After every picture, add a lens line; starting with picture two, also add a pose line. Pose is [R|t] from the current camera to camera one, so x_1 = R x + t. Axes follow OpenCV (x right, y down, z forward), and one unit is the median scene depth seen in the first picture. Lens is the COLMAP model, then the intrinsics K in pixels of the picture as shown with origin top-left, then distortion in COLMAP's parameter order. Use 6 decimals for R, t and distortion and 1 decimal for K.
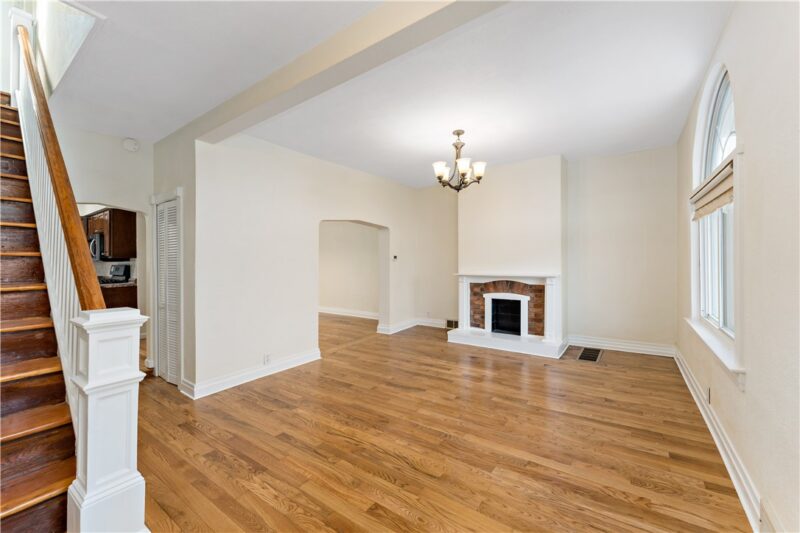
lens RADIAL K [[325.8, 0, 391.7], [0, 325.8, 259.7], [0, 0, 1]] dist [0.000627, -0.000210]
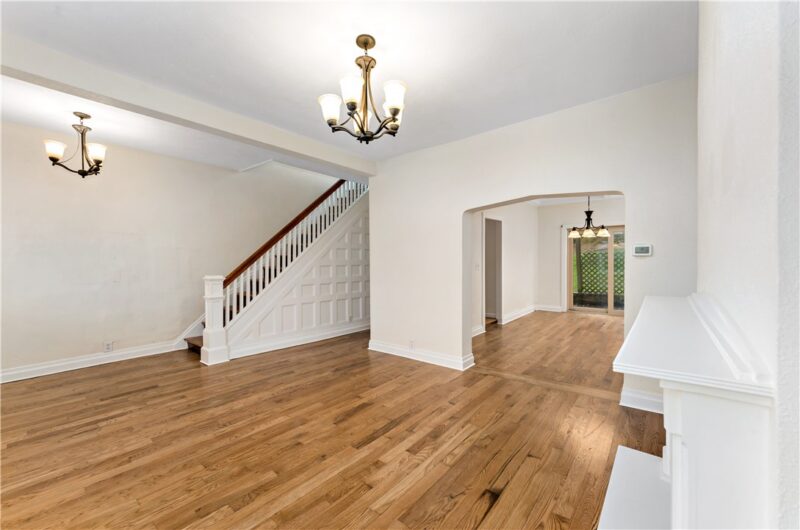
lens RADIAL K [[325.8, 0, 391.7], [0, 325.8, 258.2], [0, 0, 1]] dist [0.000627, -0.000210]
pose [[-0.060938, 0.008821, -0.998103, 1.001435], [0.011225, 0.999904, 0.008152, 0.003317], [0.998078, -0.010707, -0.061031, 1.375148]]
